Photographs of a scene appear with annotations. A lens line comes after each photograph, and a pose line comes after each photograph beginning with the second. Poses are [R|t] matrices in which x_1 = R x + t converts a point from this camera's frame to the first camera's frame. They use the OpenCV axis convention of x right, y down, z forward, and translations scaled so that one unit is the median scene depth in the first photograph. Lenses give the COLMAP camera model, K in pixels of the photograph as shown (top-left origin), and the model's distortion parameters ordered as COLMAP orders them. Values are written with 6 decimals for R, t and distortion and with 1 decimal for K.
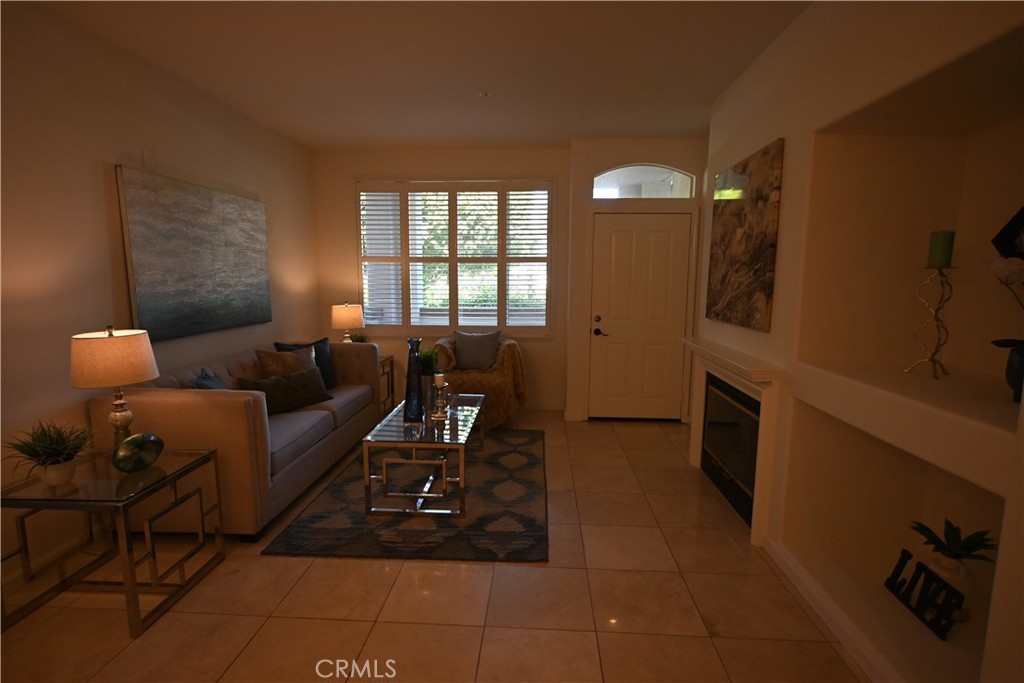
lens RADIAL K [[514.1, 0, 509.3], [0, 514.1, 343.4], [0, 0, 1]] dist [-0.001145, 0.001162]
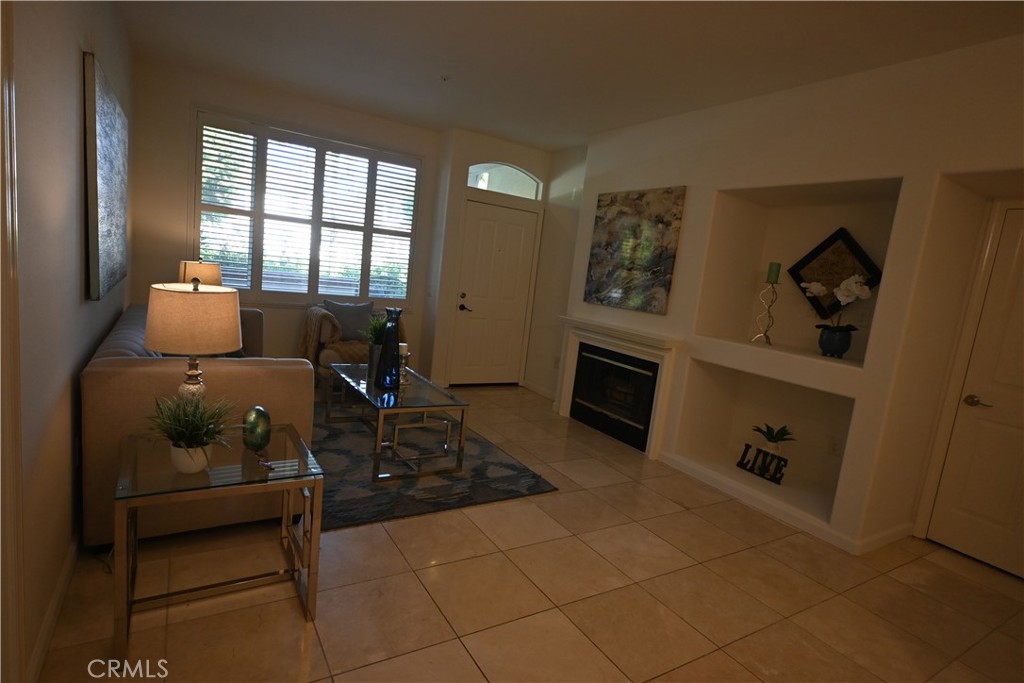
lens RADIAL K [[523.4, 0, 508.8], [0, 523.4, 341.0], [0, 0, 1]] dist [-0.004521, 0.001124]
pose [[0.814050, 0.007832, 0.580742, -0.611216], [-0.032633, 0.998946, 0.032270, 0.015830], [-0.579877, -0.045220, 0.813448, 0.028919]]
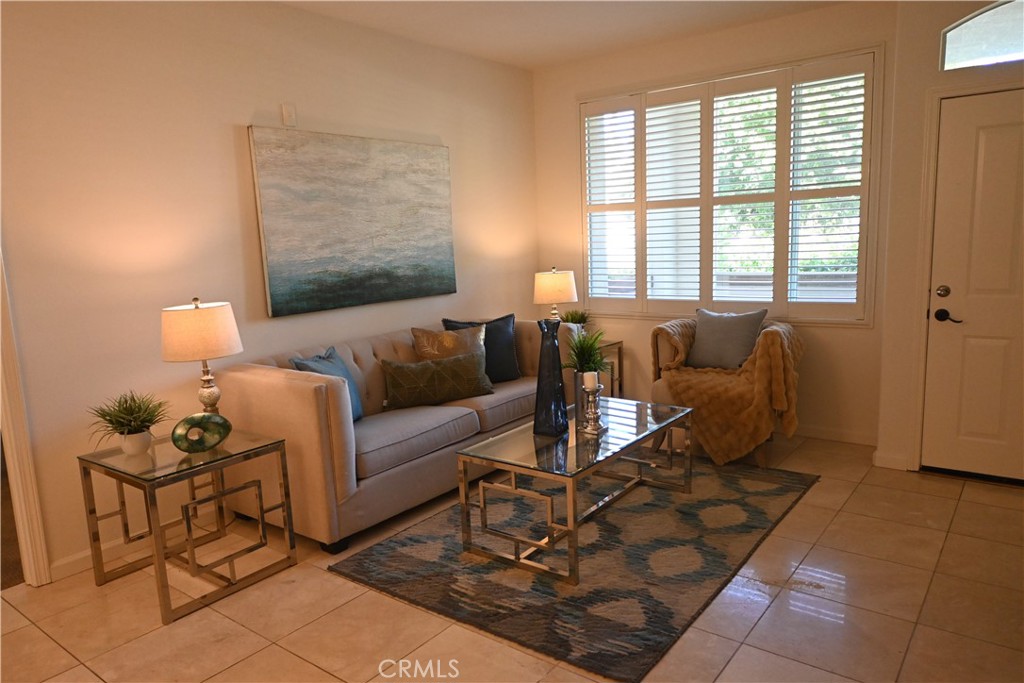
lens RADIAL K [[695.7, 0, 512.4], [0, 695.7, 343.5], [0, 0, 1]] dist [-0.000064, 0.002562]
pose [[0.828728, 0.046570, -0.557711, 0.314928], [-0.028945, 0.998765, 0.040388, -0.013285], [0.558903, -0.017328, 0.829052, 0.181662]]
